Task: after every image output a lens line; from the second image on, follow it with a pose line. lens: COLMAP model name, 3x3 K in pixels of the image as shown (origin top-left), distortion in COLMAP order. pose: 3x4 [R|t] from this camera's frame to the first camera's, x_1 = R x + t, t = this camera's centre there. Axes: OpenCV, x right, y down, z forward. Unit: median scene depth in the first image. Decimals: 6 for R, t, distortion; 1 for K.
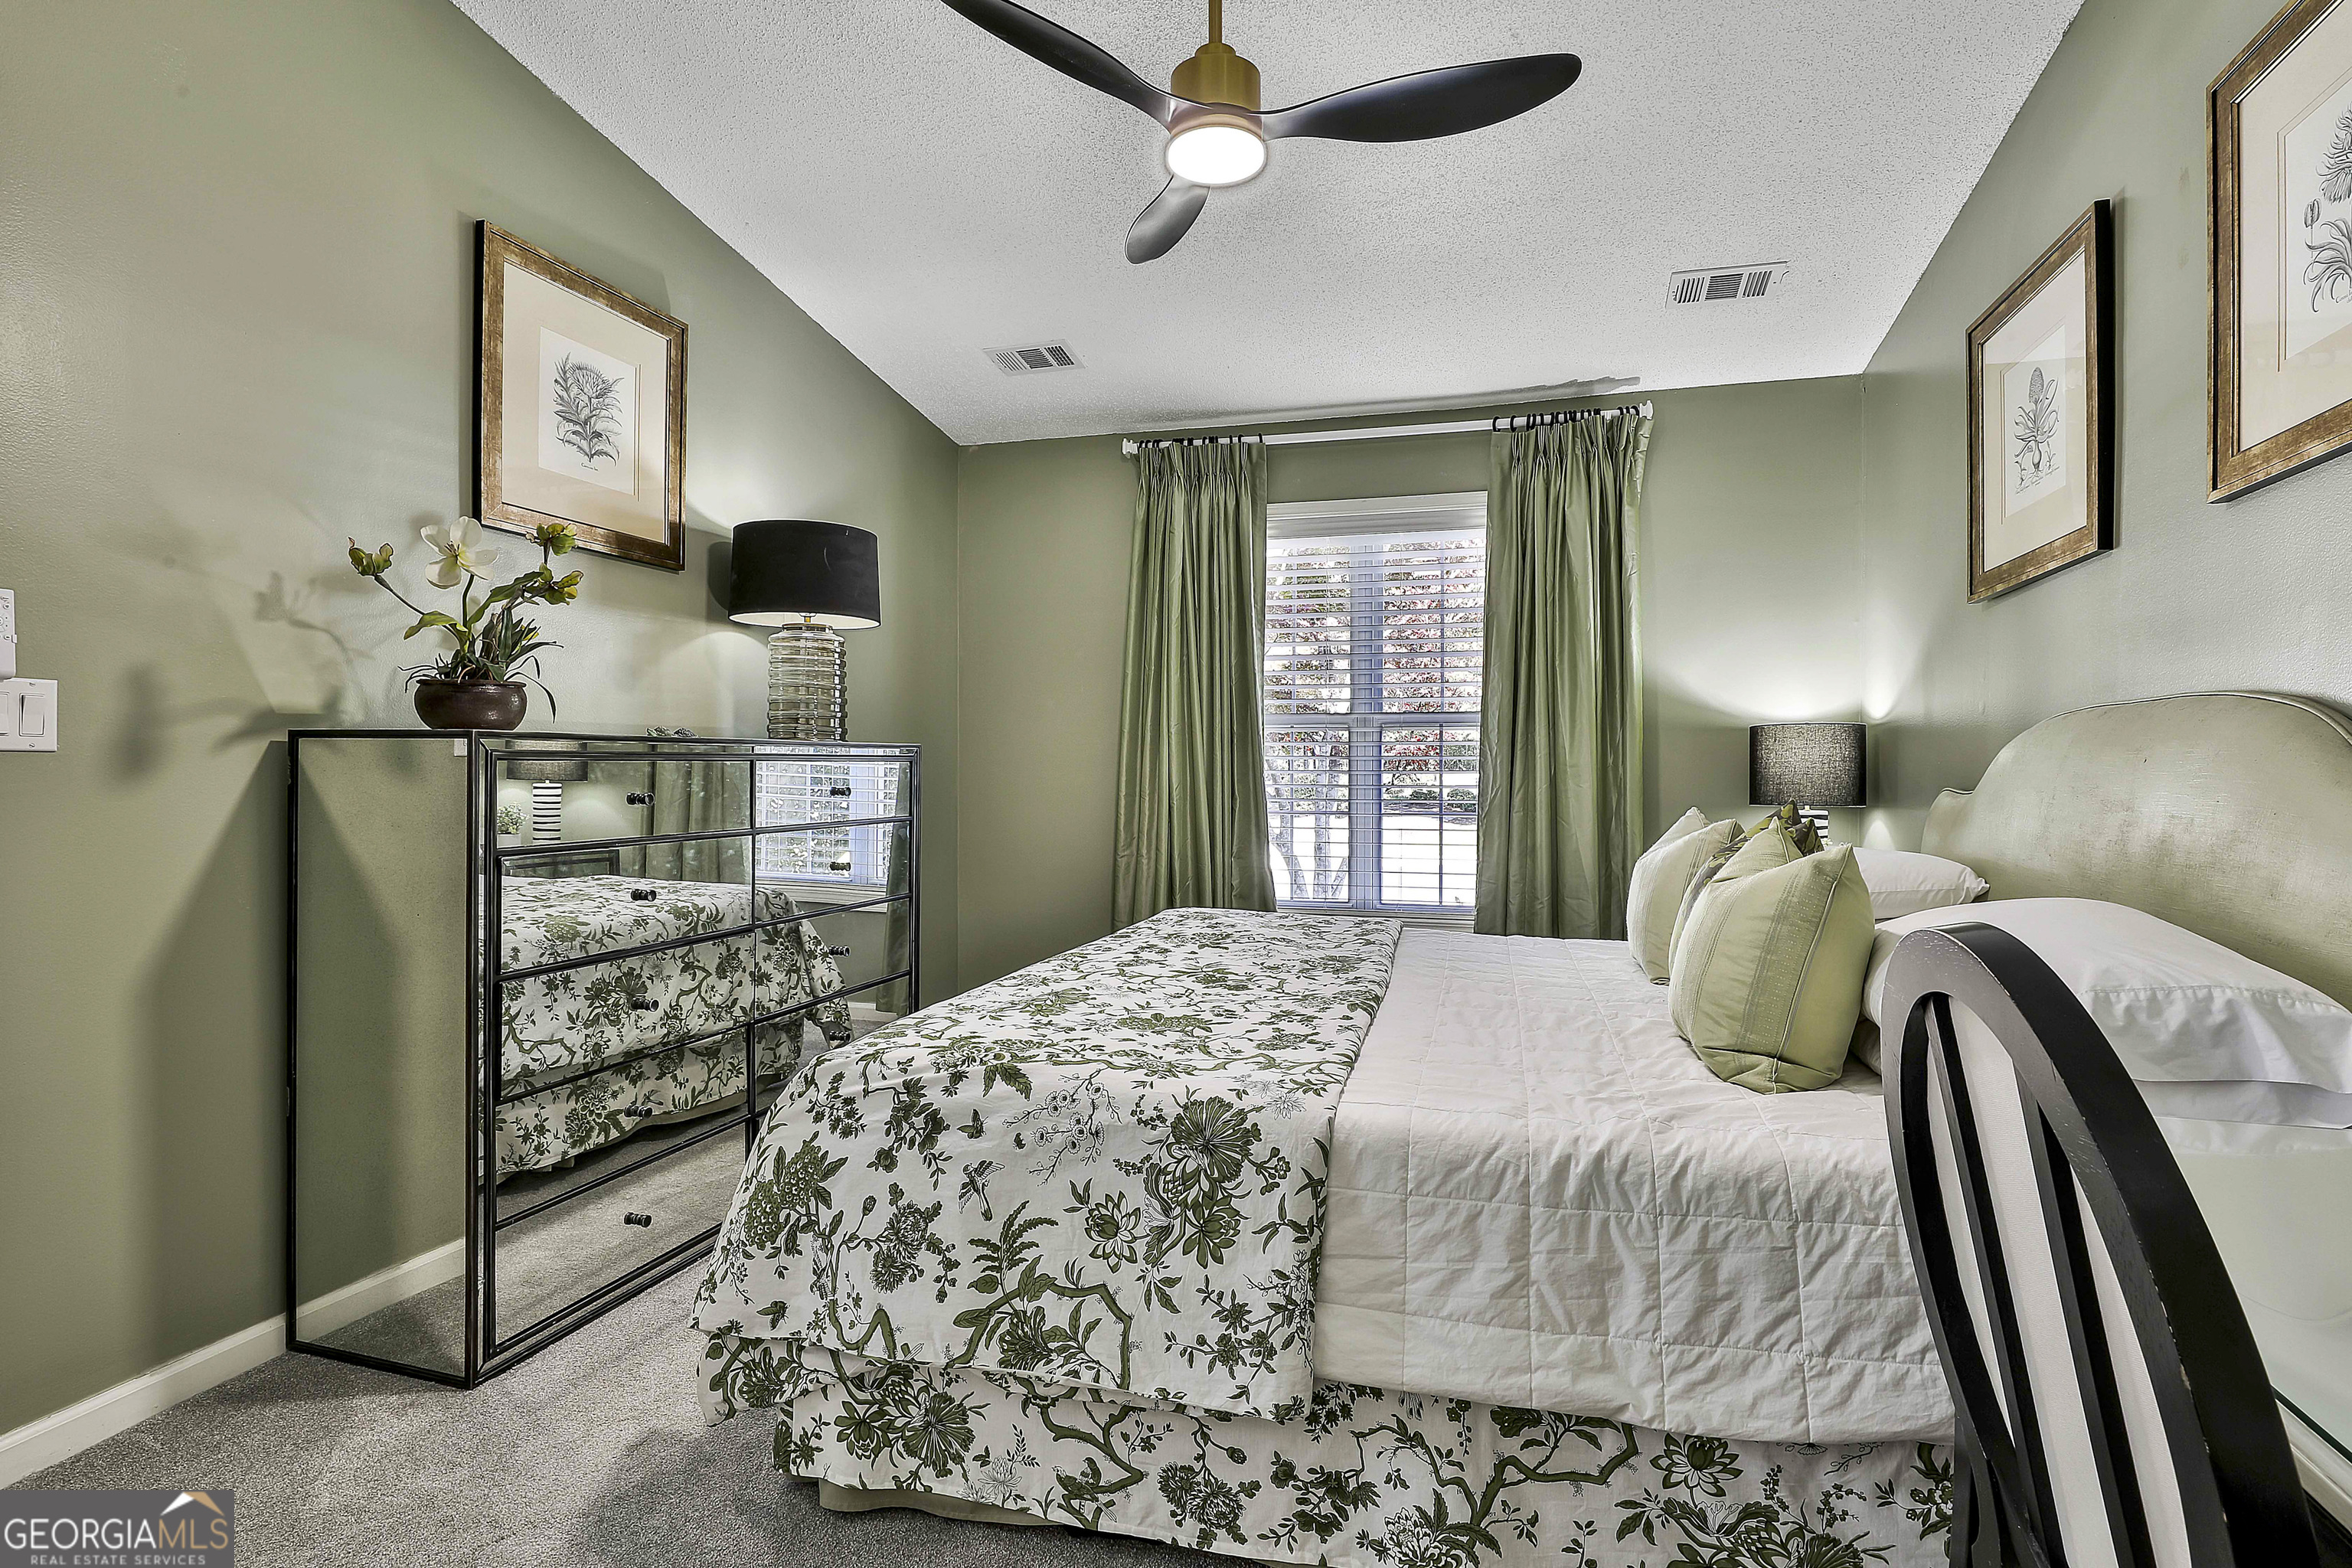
lens RADIAL K [[1185.4, 0, 1183.3], [0, 1185.4, 781.4], [0, 0, 1]] dist [-0.010617, 0.004870]
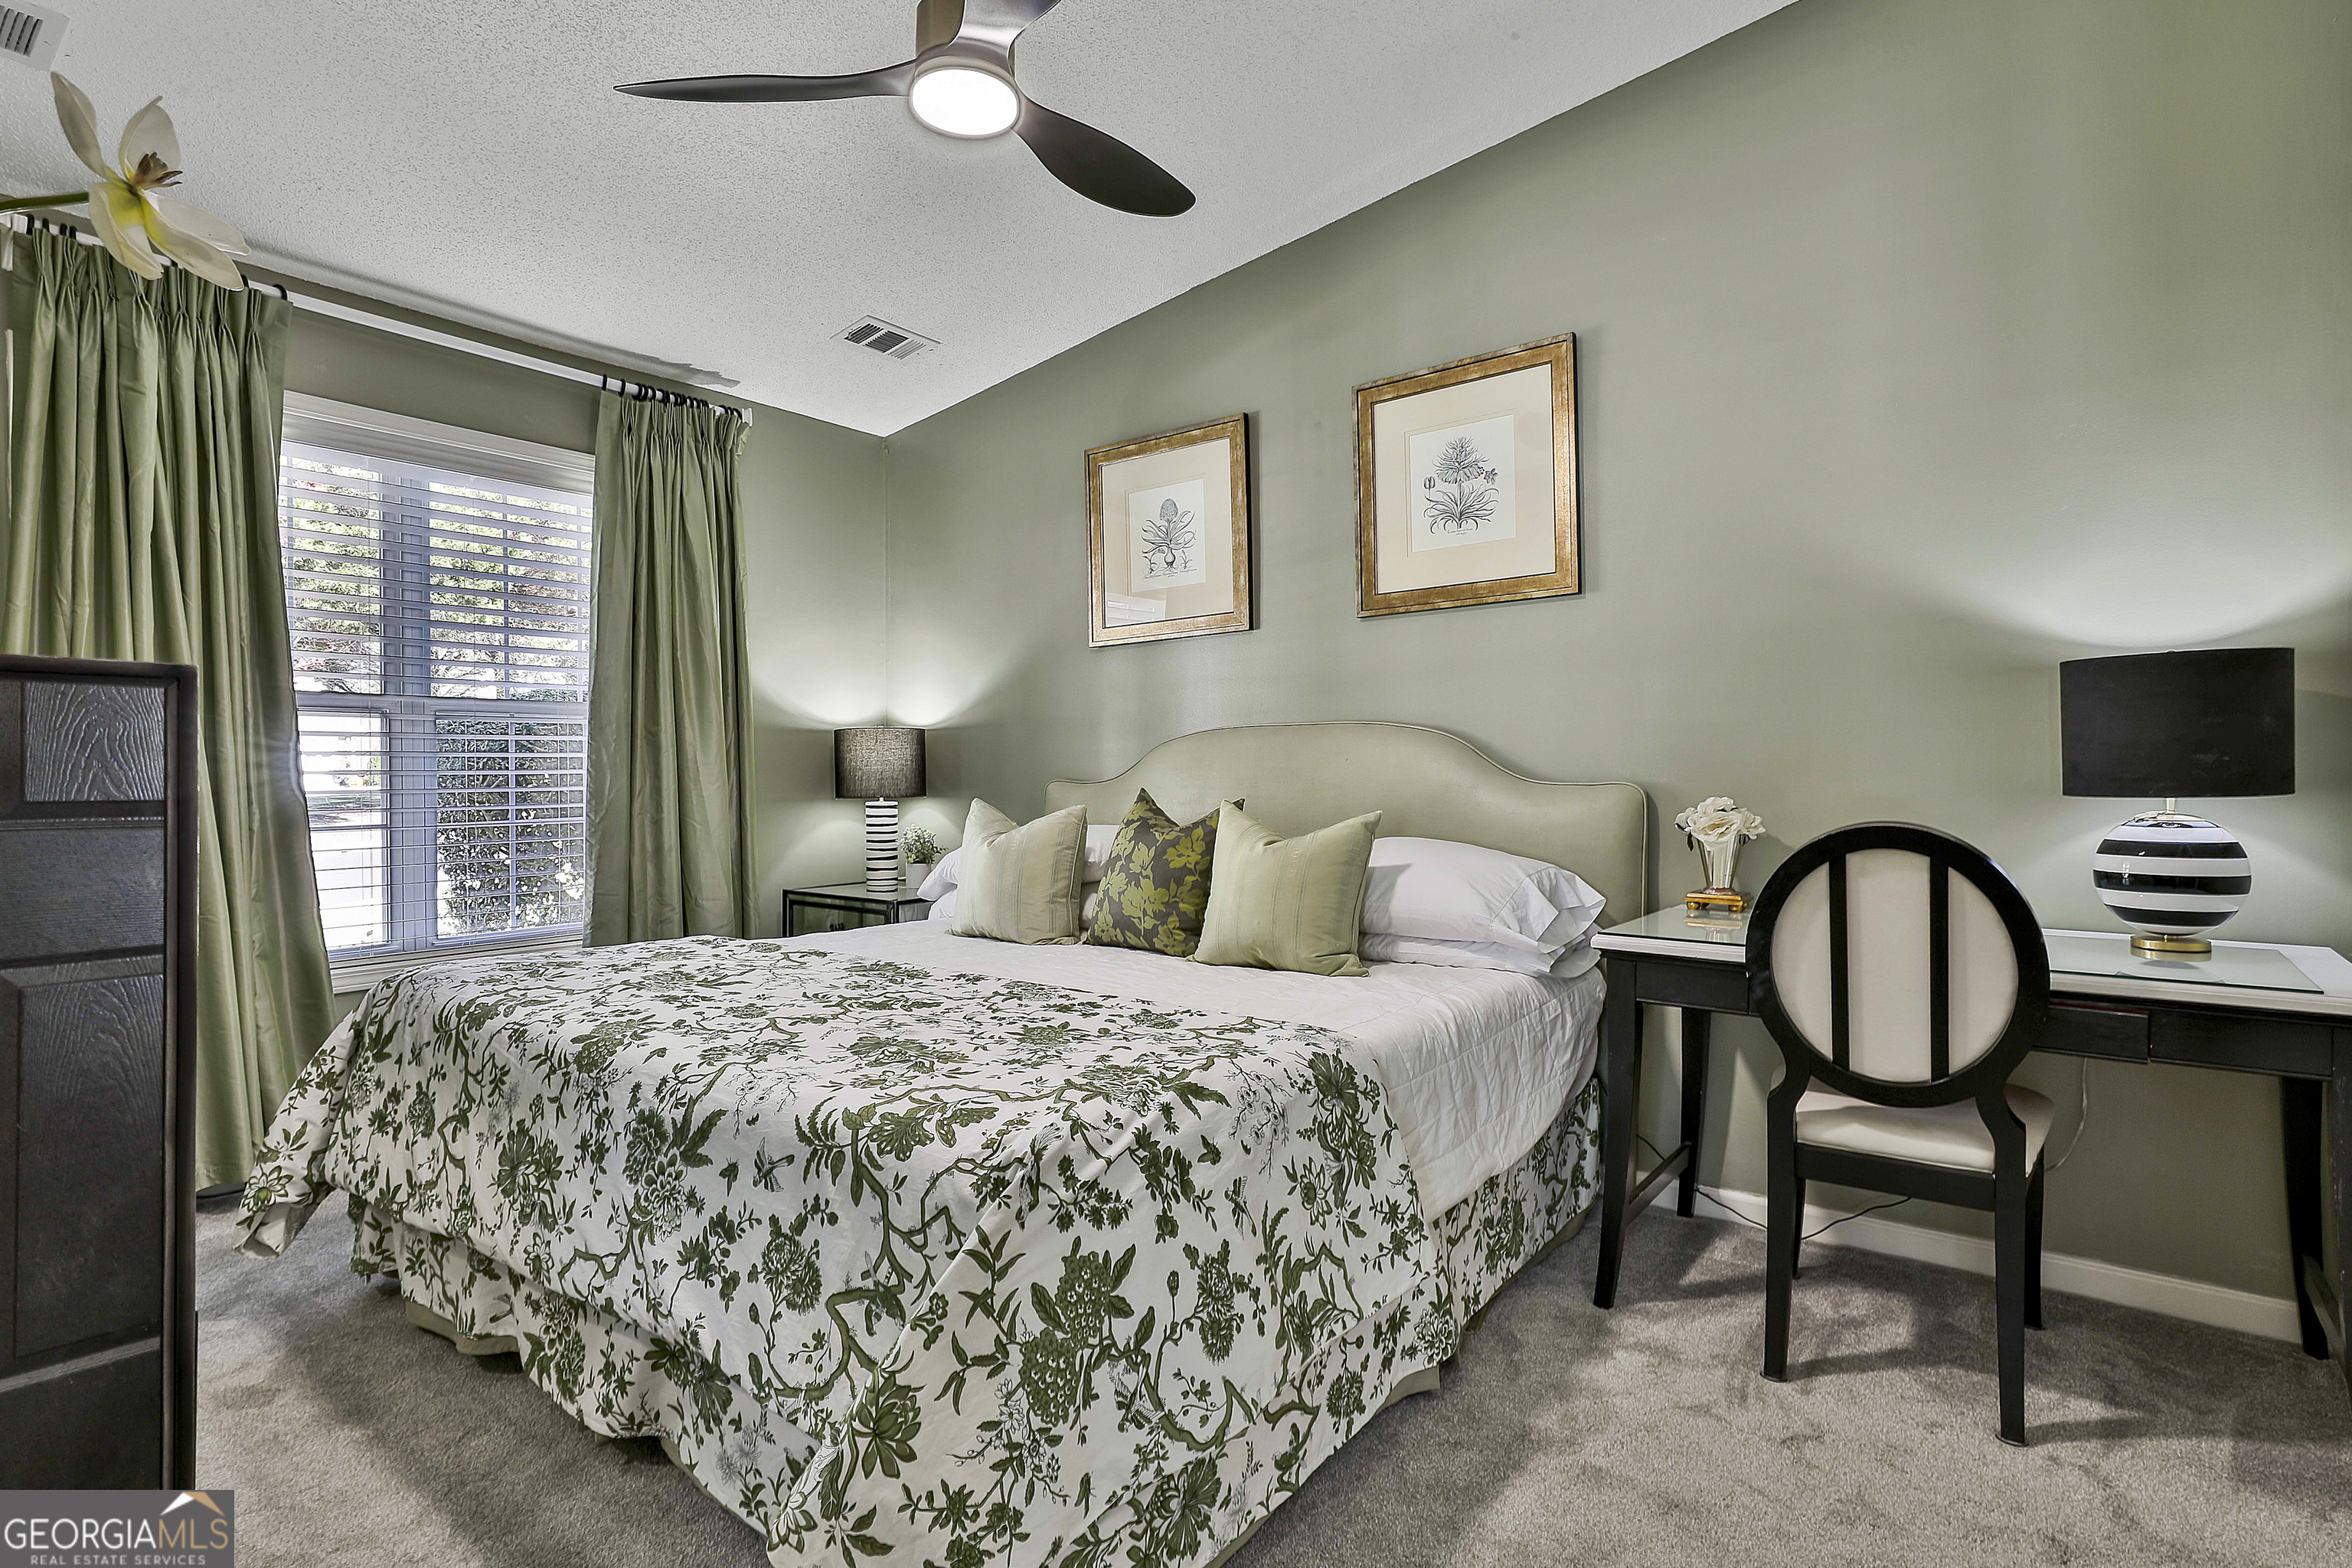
lens RADIAL K [[1185.4, 0, 1182.5], [0, 1185.4, 779.4], [0, 0, 1]] dist [-0.010617, 0.004870]
pose [[0.349267, -0.013252, 0.936930, -1.034880], [0.015001, 0.999851, 0.008550, -0.007271], [-0.936903, 0.011069, 0.349414, 0.686925]]
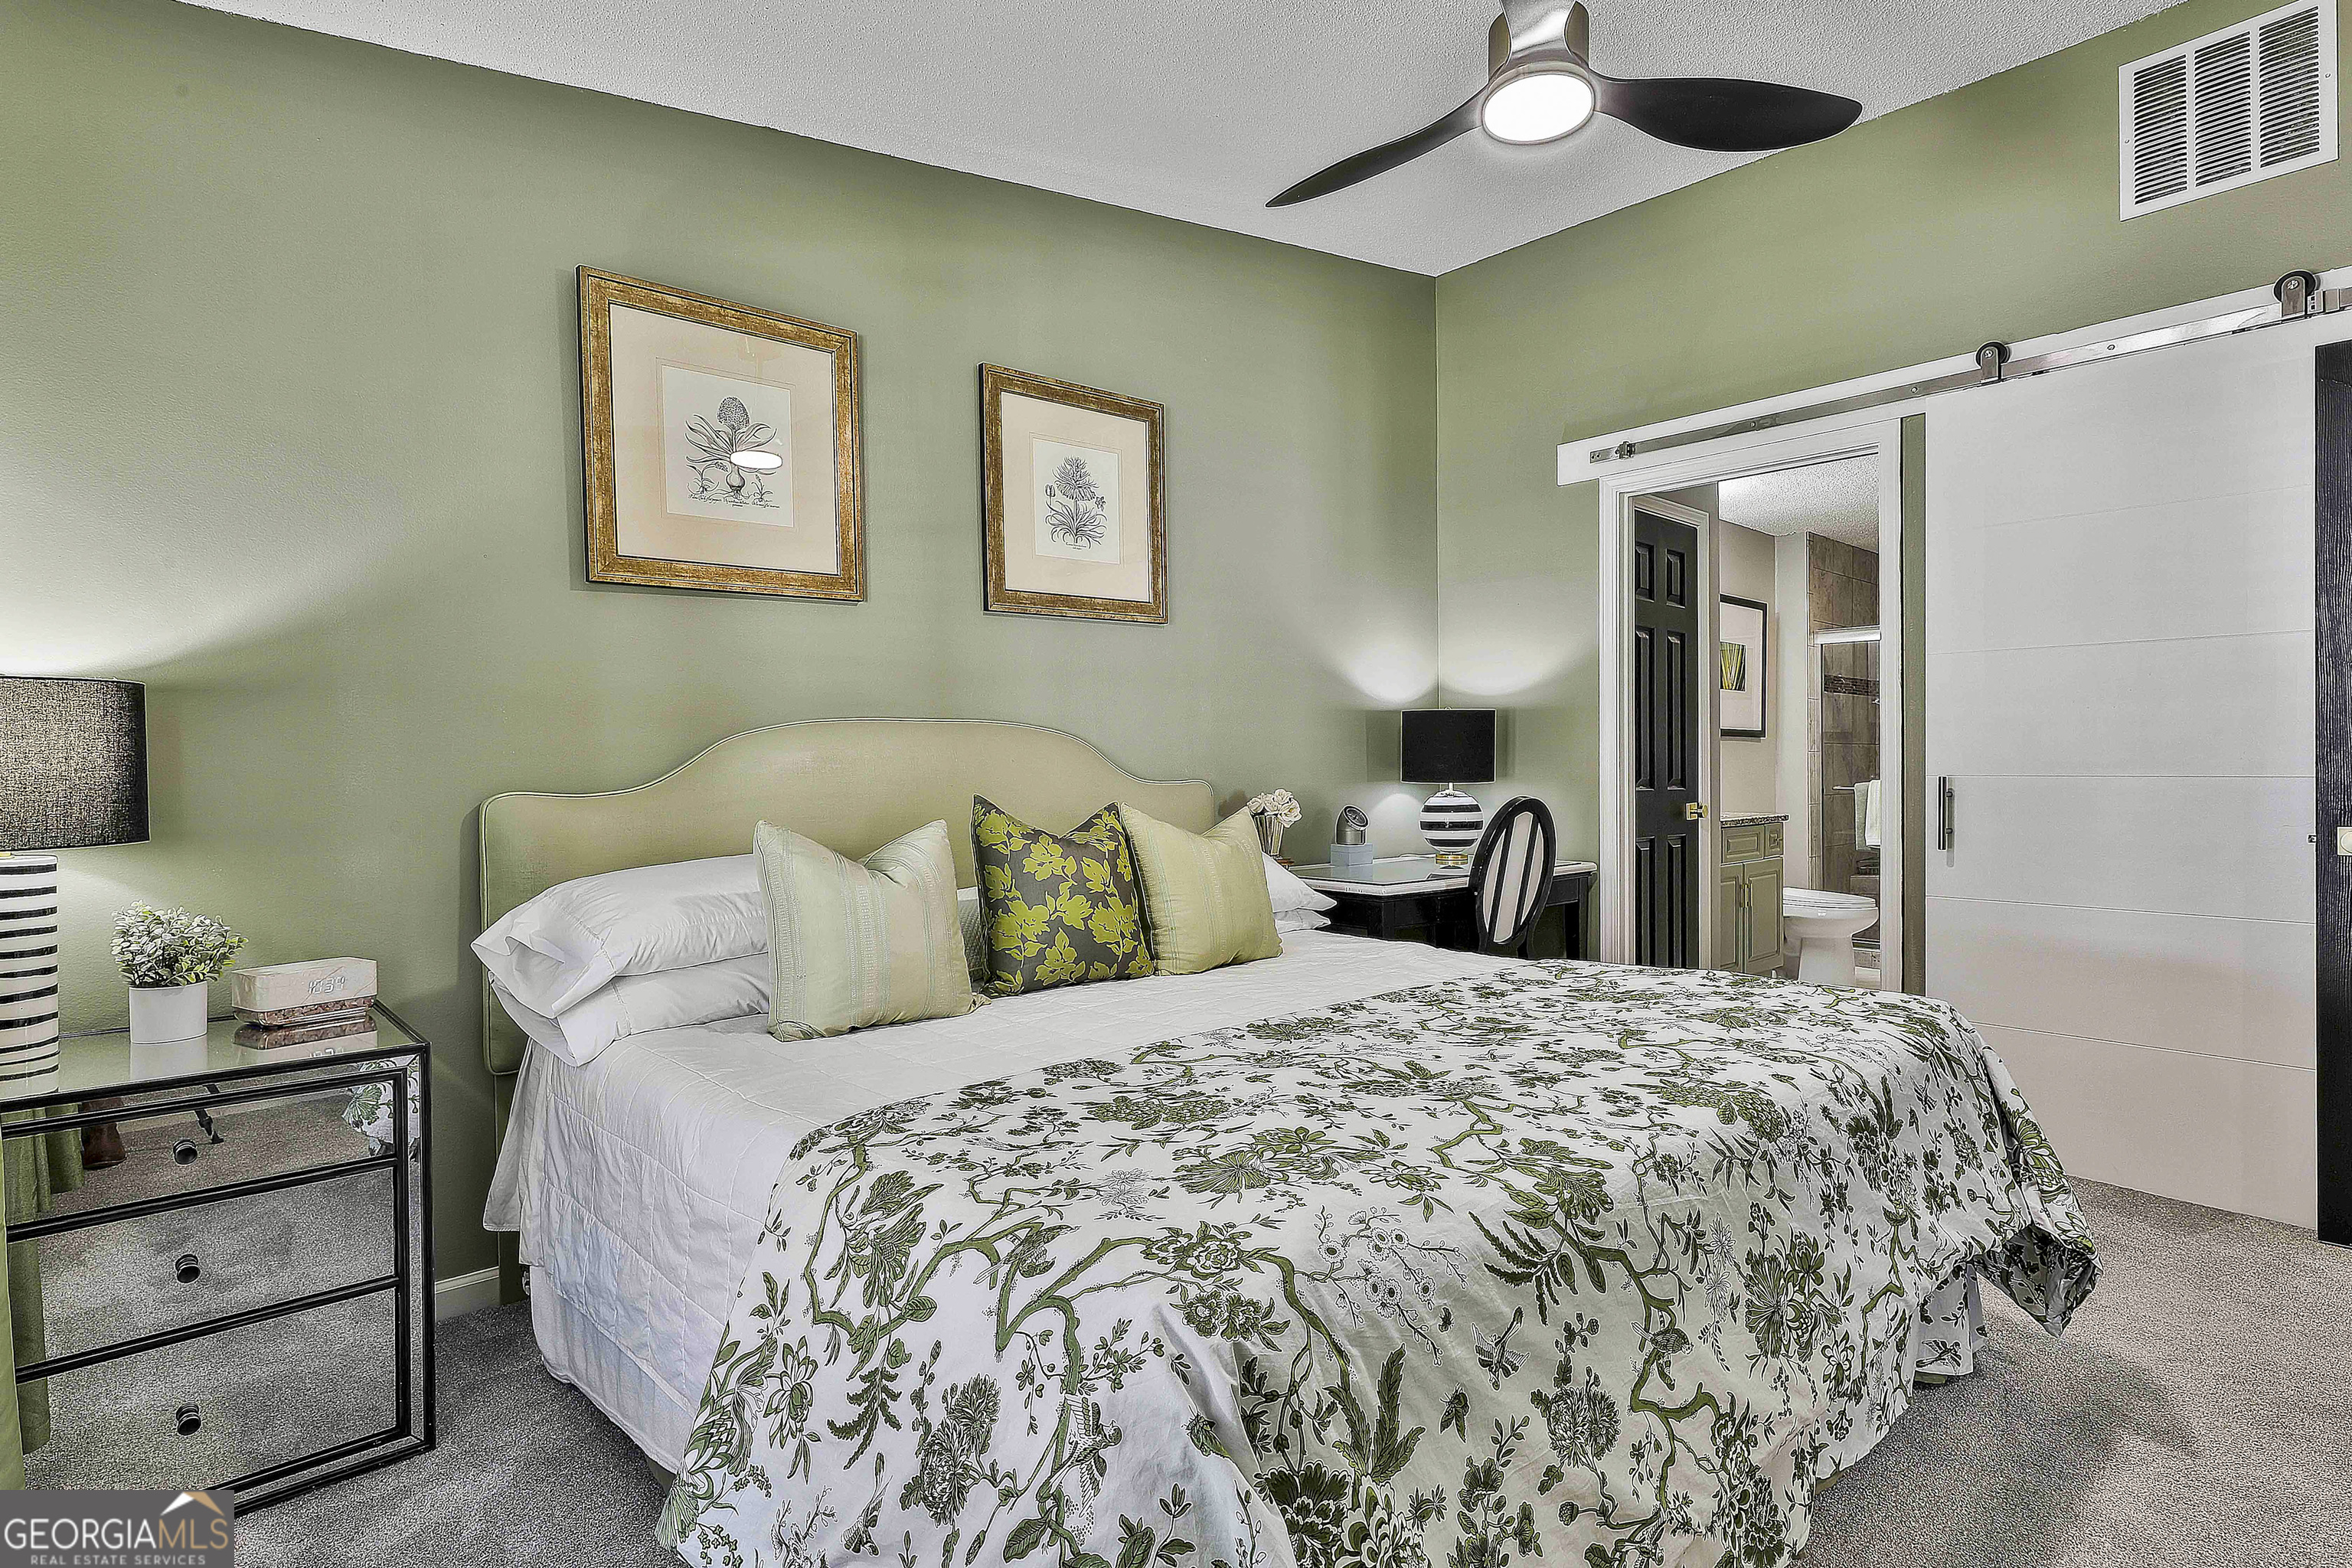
lens RADIAL K [[1185.4, 0, 1175.4], [0, 1185.4, 776.4], [0, 0, 1]] dist [-0.010617, 0.004870]
pose [[-0.850798, -0.002777, 0.525485, -0.293079], [0.010406, 0.999701, 0.022130, -0.033411], [-0.525389, 0.024296, -0.850515, 2.573968]]
